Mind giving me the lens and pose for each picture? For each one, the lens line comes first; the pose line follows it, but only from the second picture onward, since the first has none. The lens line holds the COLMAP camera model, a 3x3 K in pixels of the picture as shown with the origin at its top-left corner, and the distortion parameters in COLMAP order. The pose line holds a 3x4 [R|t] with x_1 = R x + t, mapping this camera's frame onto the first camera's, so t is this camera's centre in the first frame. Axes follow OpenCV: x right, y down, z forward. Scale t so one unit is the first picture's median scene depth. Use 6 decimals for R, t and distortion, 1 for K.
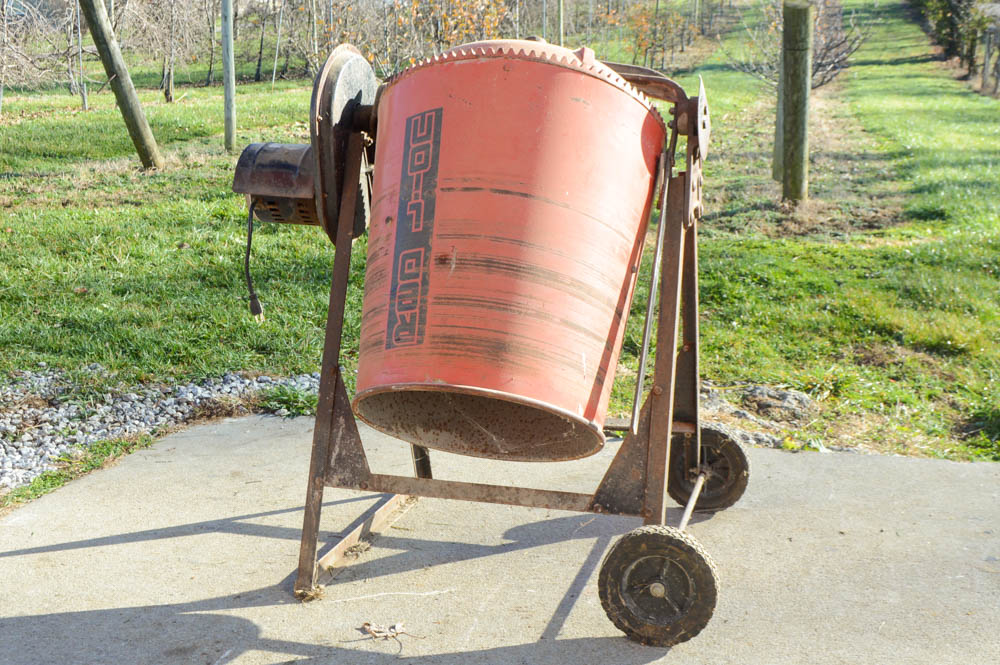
lens RADIAL K [[946.3, 0, 500.0], [0, 946.3, 332.6], [0, 0, 1]] dist [-0.082270, 0.000000]
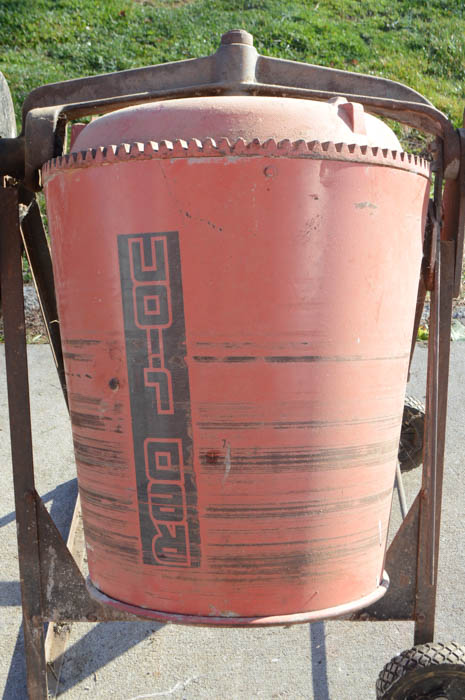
lens RADIAL K [[832.6, 0, 231.9], [0, 832.6, 350.2], [0, 0, 1]] dist [-0.038310, 0.000000]
pose [[0.966148, -0.144773, 0.213538, -0.171147], [0.059775, 0.930801, 0.360607, -0.388183], [-0.250967, -0.335635, 0.907945, 0.416108]]
